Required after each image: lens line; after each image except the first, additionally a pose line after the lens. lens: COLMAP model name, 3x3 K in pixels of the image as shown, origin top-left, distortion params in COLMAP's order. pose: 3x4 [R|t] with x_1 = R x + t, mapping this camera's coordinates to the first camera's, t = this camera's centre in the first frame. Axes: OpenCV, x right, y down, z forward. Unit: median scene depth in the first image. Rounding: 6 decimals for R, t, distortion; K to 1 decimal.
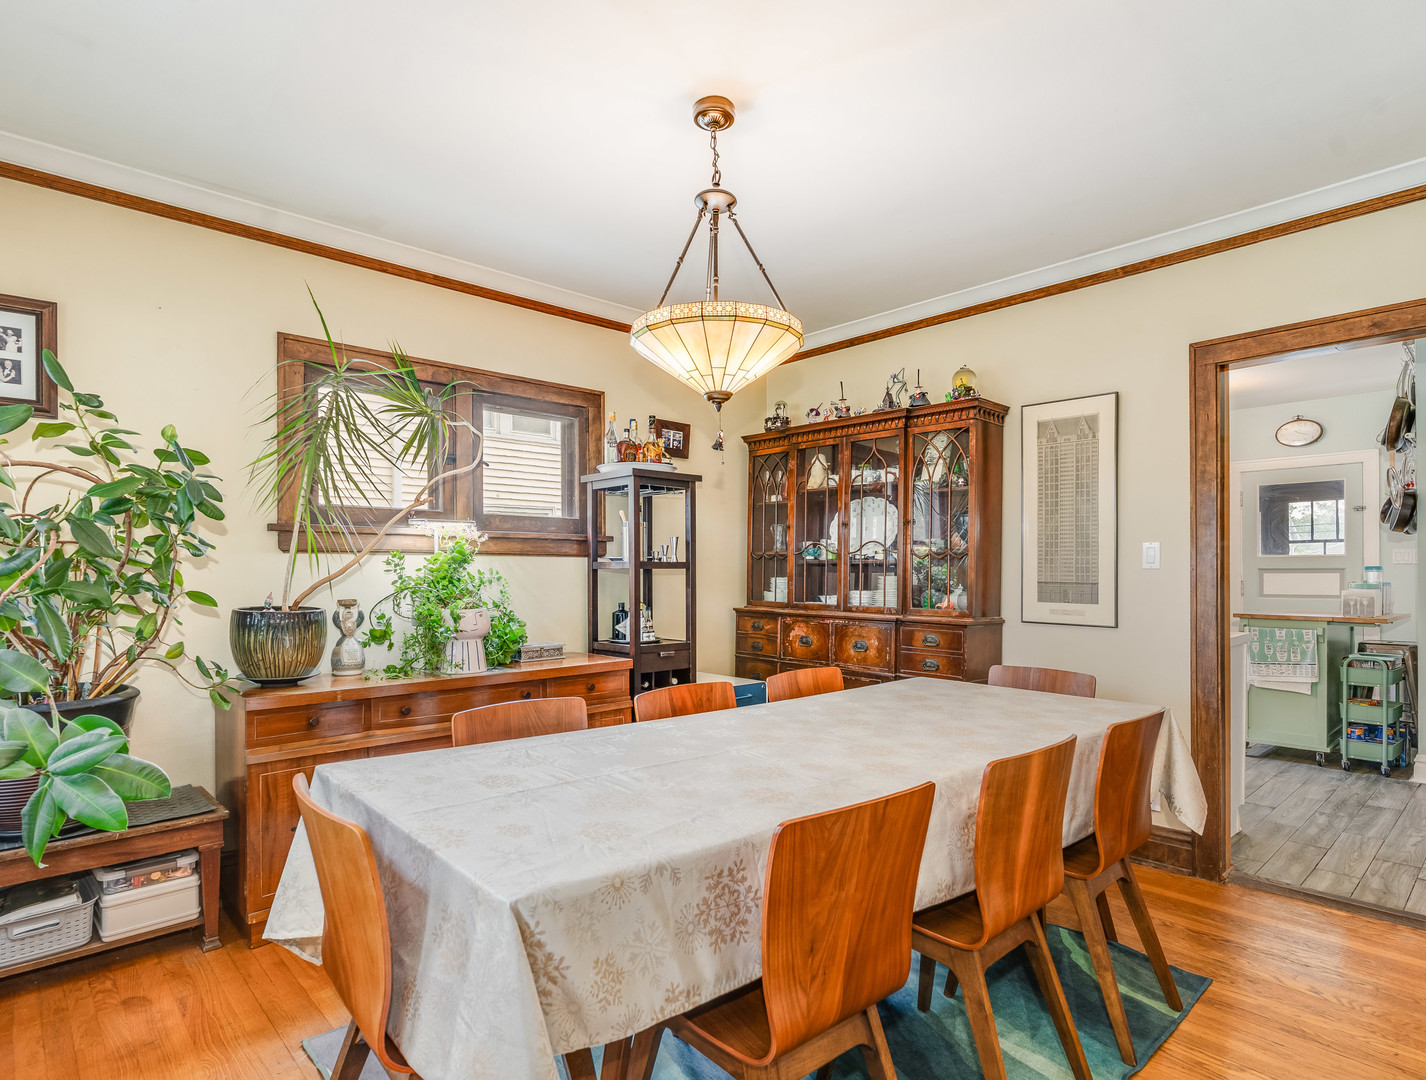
lens RADIAL K [[790.2, 0, 714.9], [0, 790.2, 550.7], [0, 0, 1]] dist [-0.003740, -0.000440]
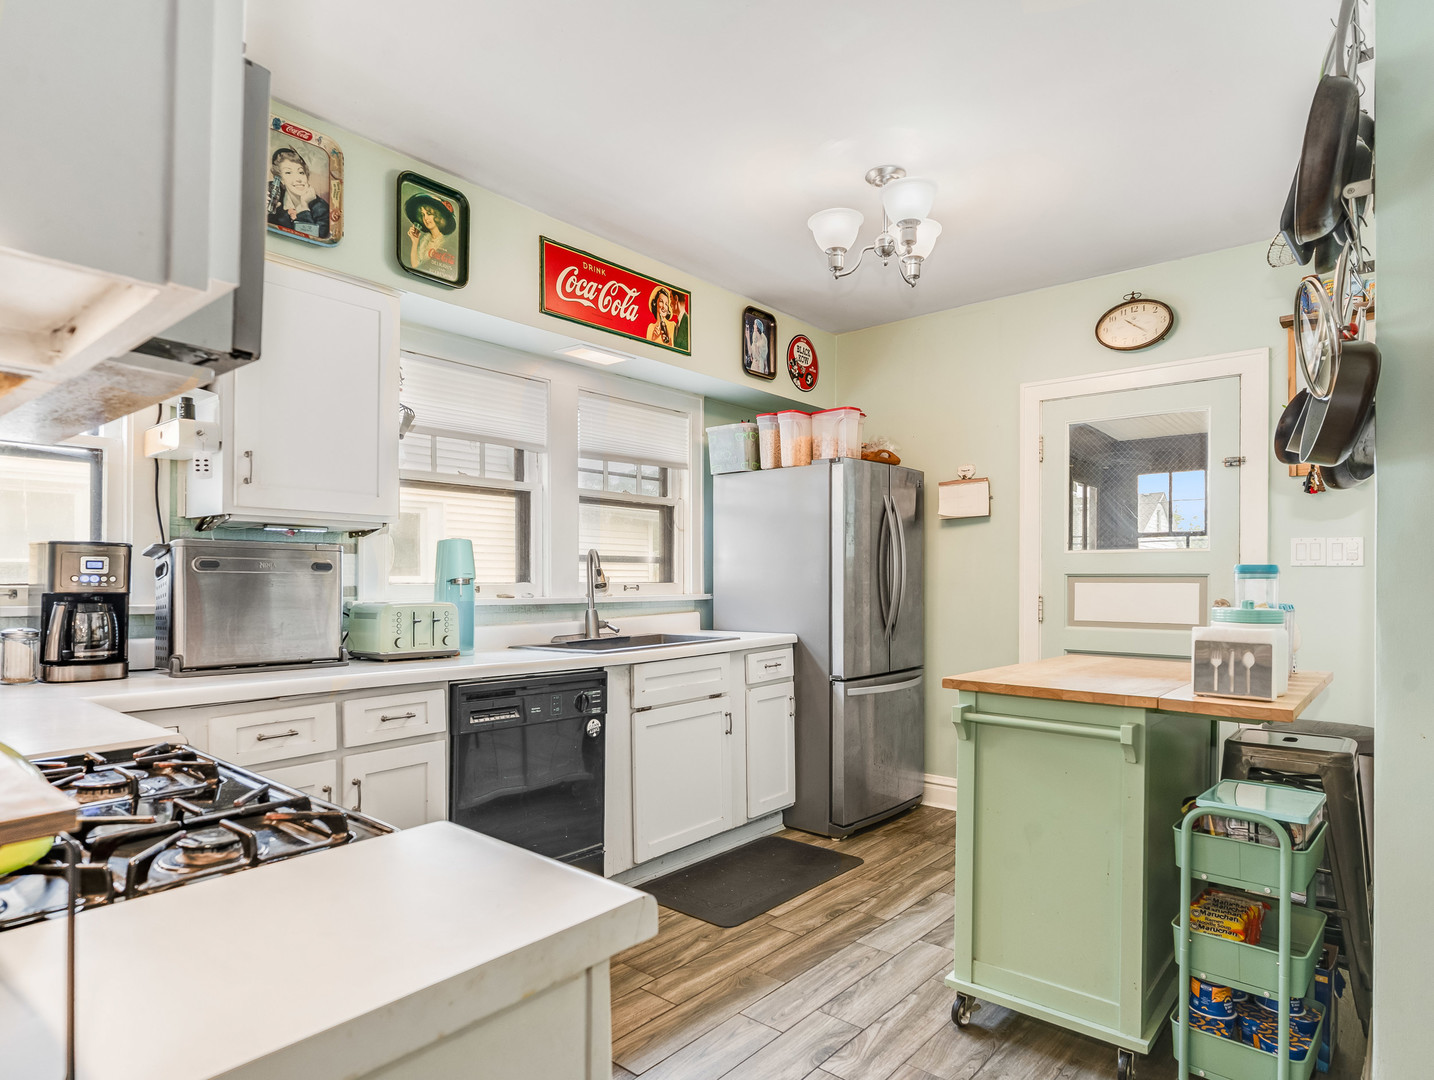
lens RADIAL K [[827.9, 0, 713.6], [0, 827.9, 580.6], [0, 0, 1]] dist [-0.016477, 0.004542]
pose [[0.993181, -0.003203, 0.116538, 0.380020], [0.000613, 0.999752, 0.022252, 0.014632], [-0.116581, -0.022029, 0.992937, 0.458410]]
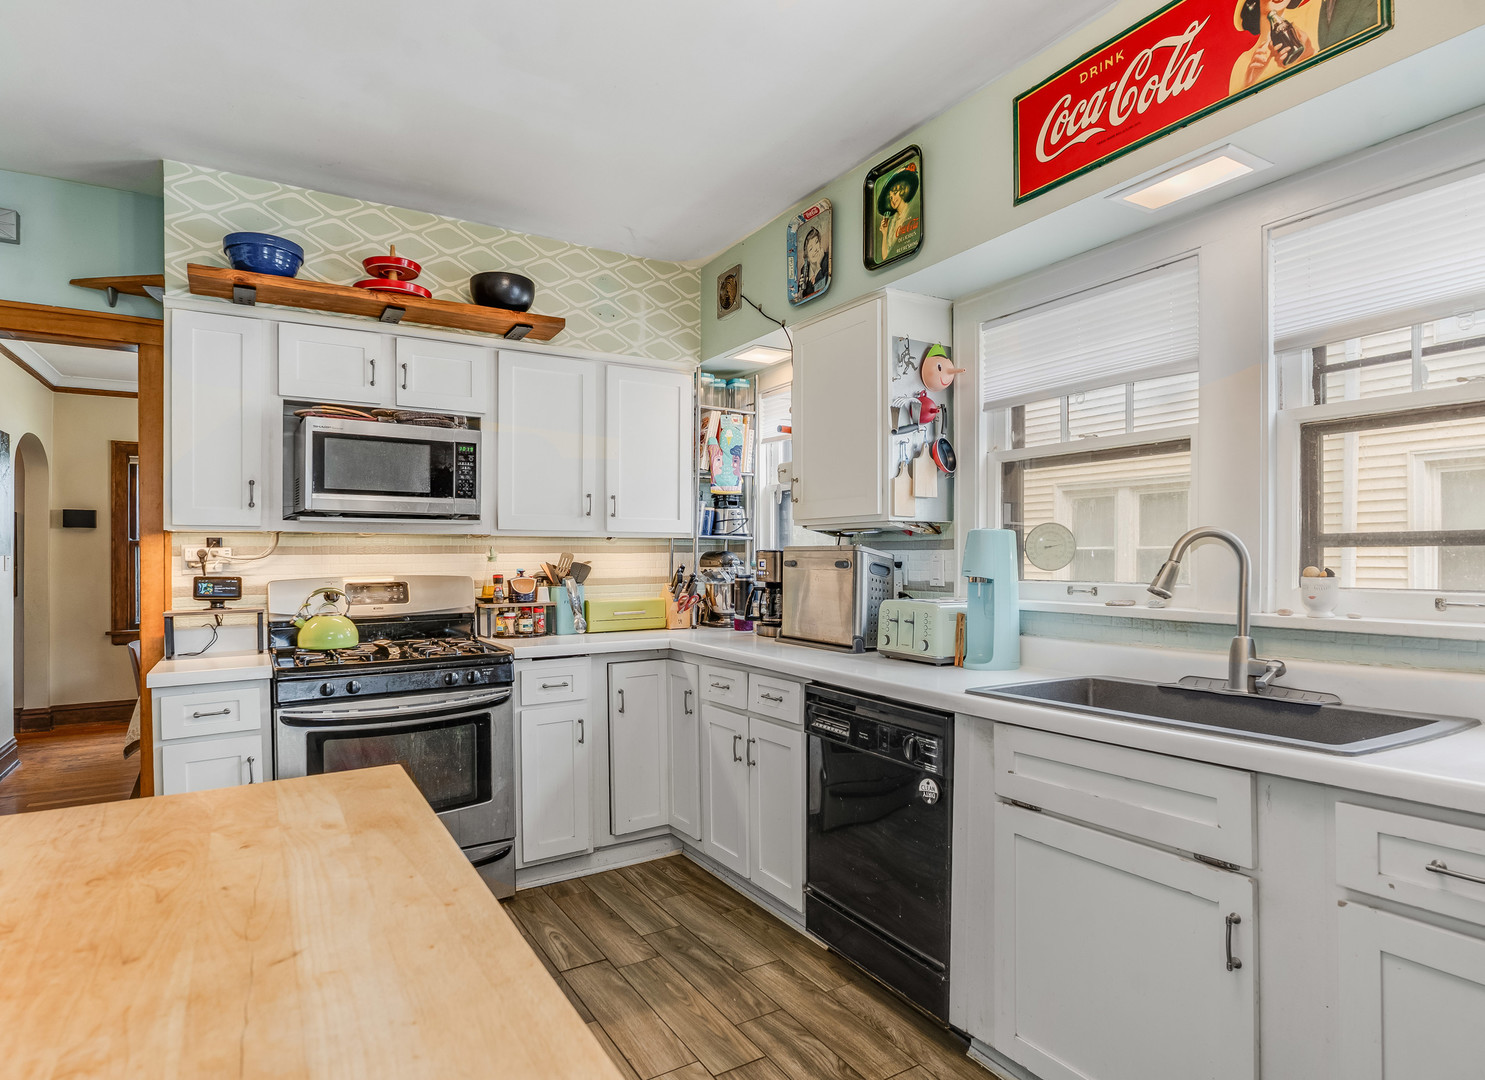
lens RADIAL K [[809.5, 0, 747.1], [0, 809.5, 558.2], [0, 0, 1]] dist [-0.012078, 0.000572]
pose [[-0.197526, -0.004886, -0.980286, 0.968507], [0.022279, 0.999707, -0.009472, 0.017766], [0.980044, -0.023710, -0.197359, 1.315450]]
